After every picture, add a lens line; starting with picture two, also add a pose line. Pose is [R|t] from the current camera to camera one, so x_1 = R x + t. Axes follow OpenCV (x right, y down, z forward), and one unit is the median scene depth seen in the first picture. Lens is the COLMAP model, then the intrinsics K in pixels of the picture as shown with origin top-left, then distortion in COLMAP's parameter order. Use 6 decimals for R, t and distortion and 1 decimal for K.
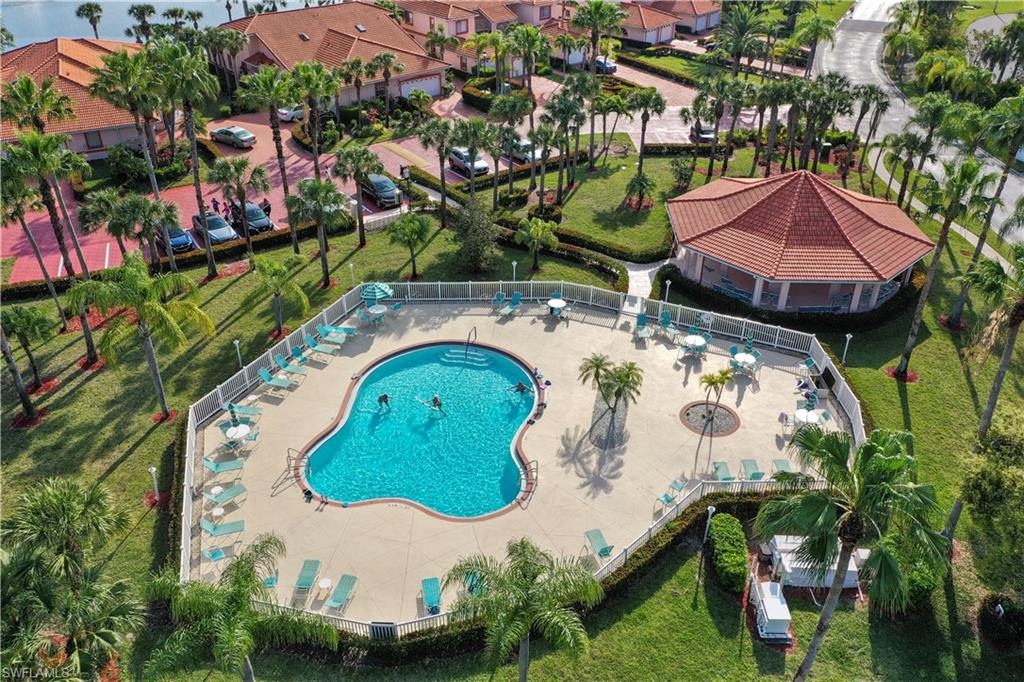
lens RADIAL K [[797.6, 0, 512.0], [0, 797.6, 341.0], [0, 0, 1]] dist [0.000955, 0.001521]
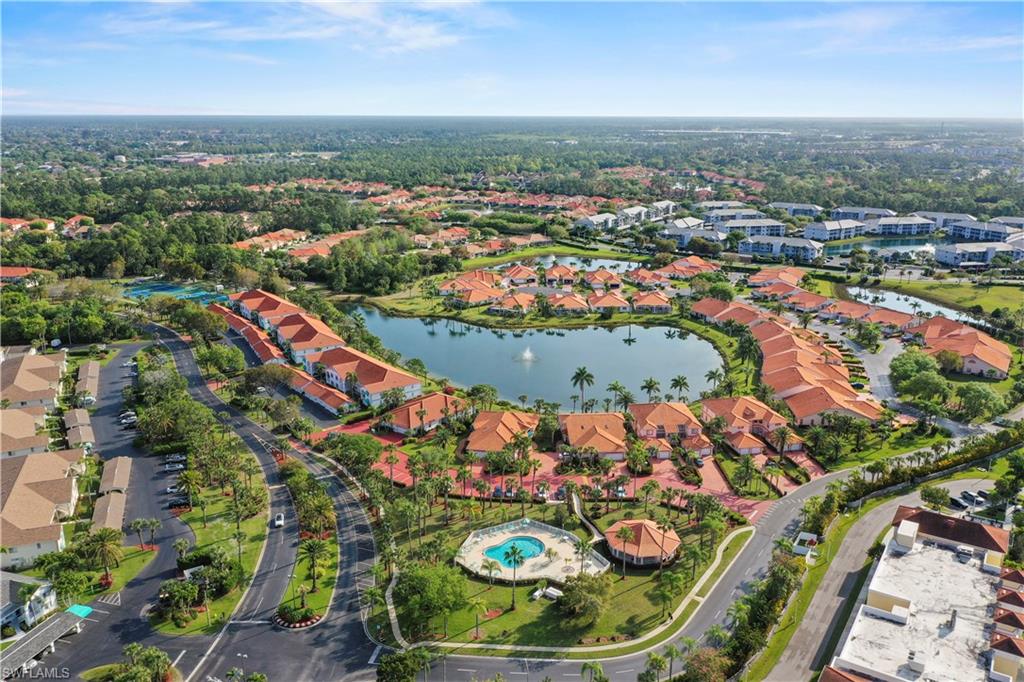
lens RADIAL K [[797.6, 0, 512.0], [0, 797.6, 341.0], [0, 0, 1]] dist [0.000955, 0.001521]
pose [[0.816195, 0.157992, -0.555756, 1.846258], [-0.322175, 0.922916, -0.210784, -0.030314], [0.479614, 0.351092, 0.804180, -2.531047]]
